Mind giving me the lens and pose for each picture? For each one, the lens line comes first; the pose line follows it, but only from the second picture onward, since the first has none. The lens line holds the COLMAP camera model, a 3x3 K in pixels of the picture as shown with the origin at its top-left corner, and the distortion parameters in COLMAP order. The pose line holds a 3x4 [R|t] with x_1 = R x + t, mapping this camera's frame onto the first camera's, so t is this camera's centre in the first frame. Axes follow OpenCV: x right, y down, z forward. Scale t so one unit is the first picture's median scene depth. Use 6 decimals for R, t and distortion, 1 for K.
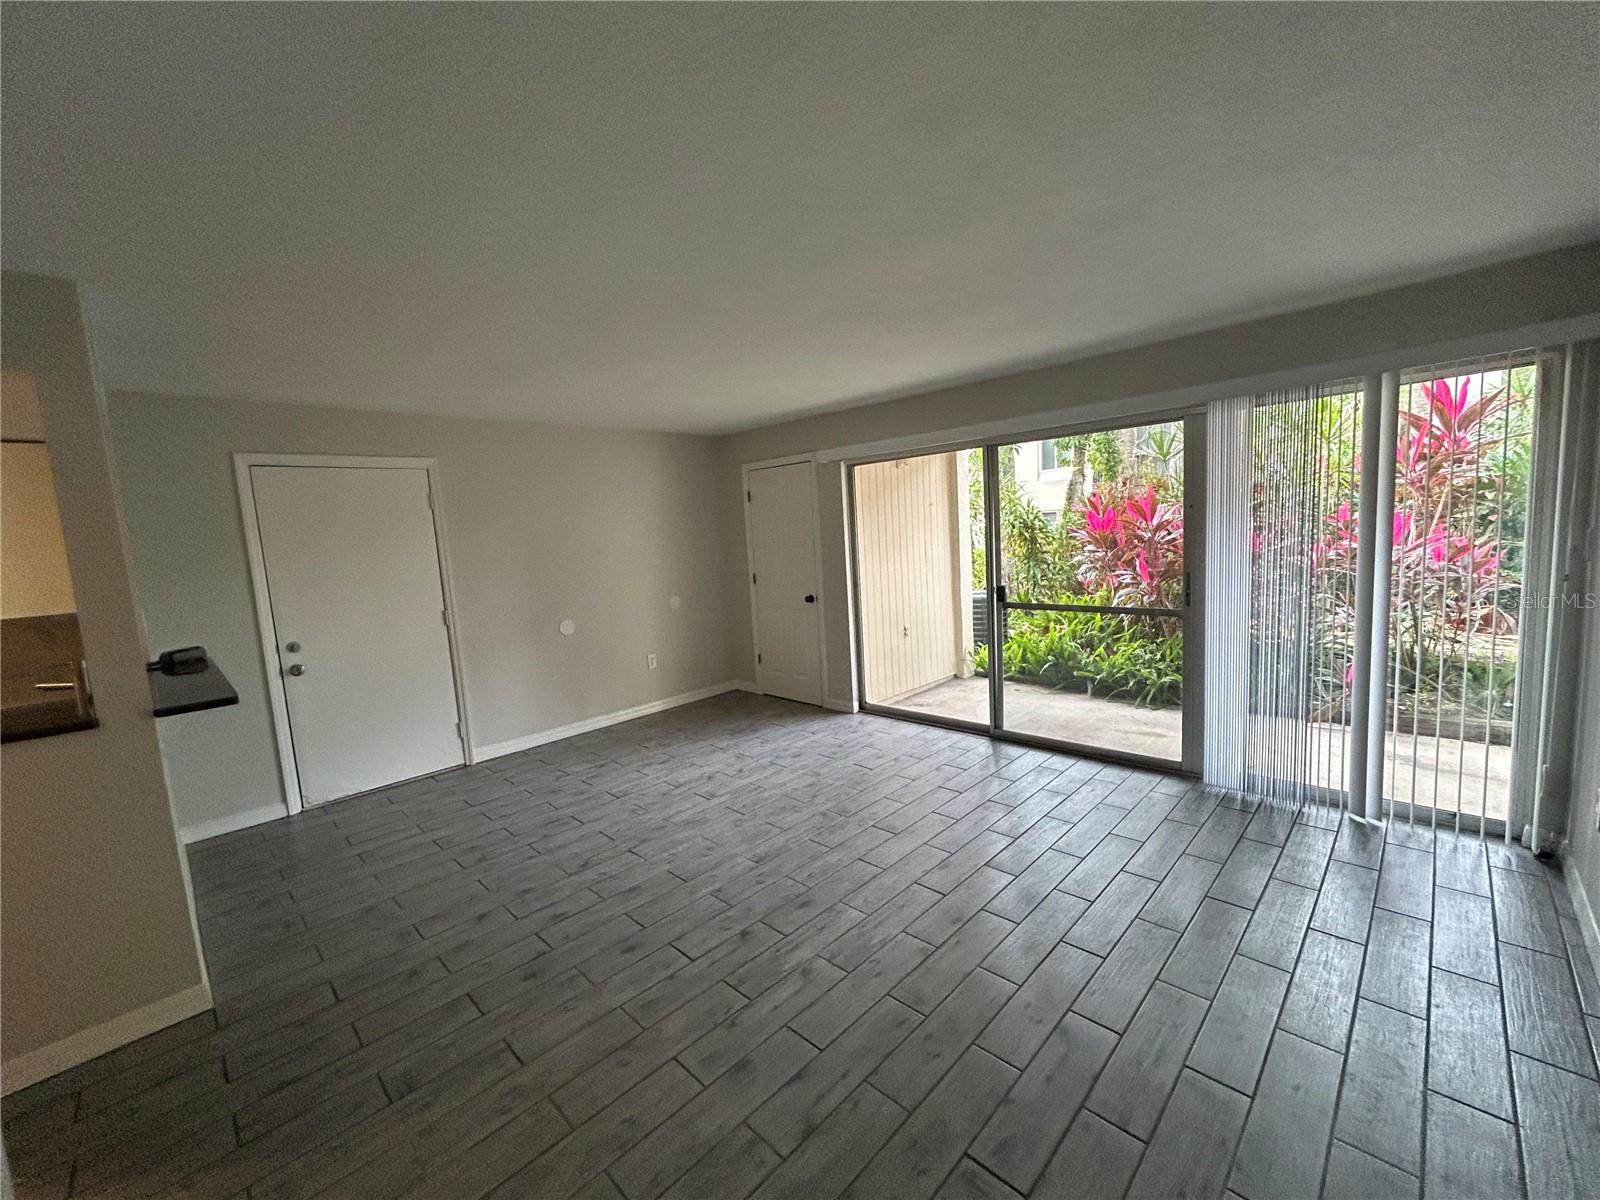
lens RADIAL K [[646.9, 0, 798.3], [0, 646.9, 600.5], [0, 0, 1]] dist [-0.000059, 0.001191]
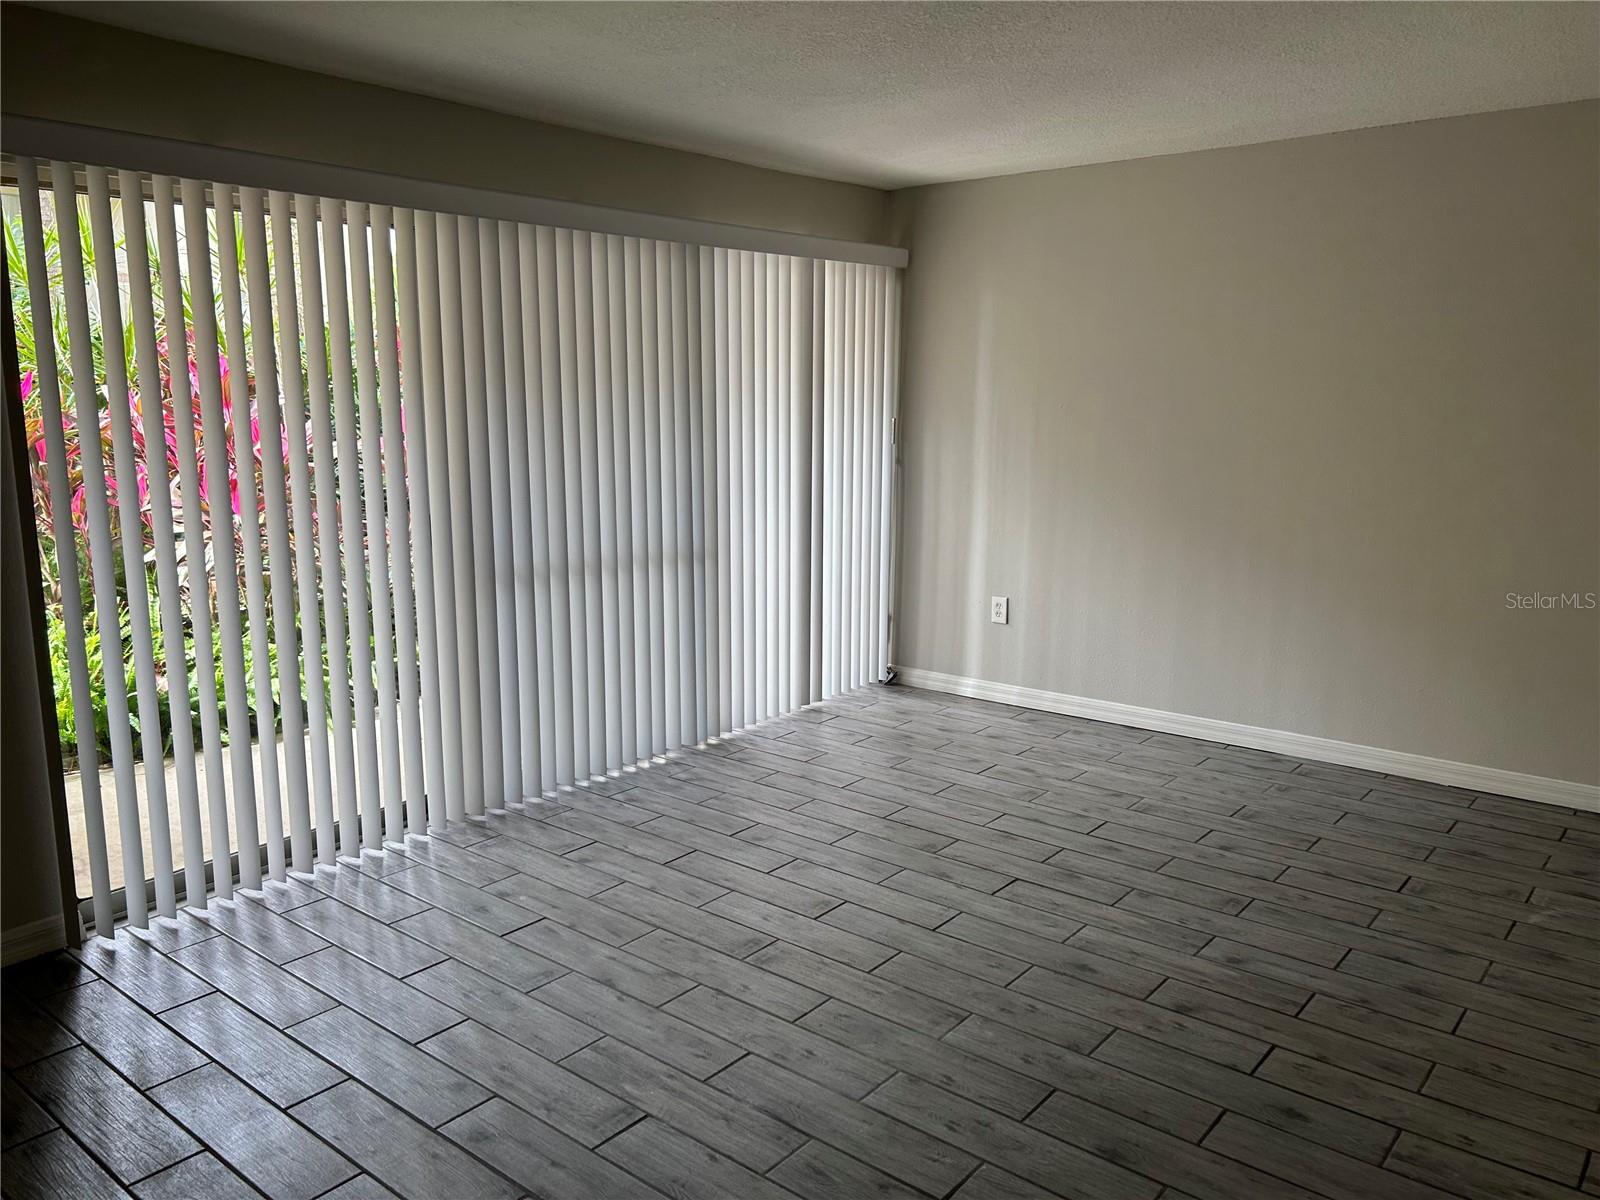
lens RADIAL K [[1201.5, 0, 798.2], [0, 1201.5, 605.0], [0, 0, 1]] dist [0.055466, -0.044712]
pose [[-0.093305, -0.121437, 0.988204, -0.885682], [0.112900, 0.984842, 0.131684, -0.059125], [-0.989216, 0.123855, -0.078181, 1.063525]]
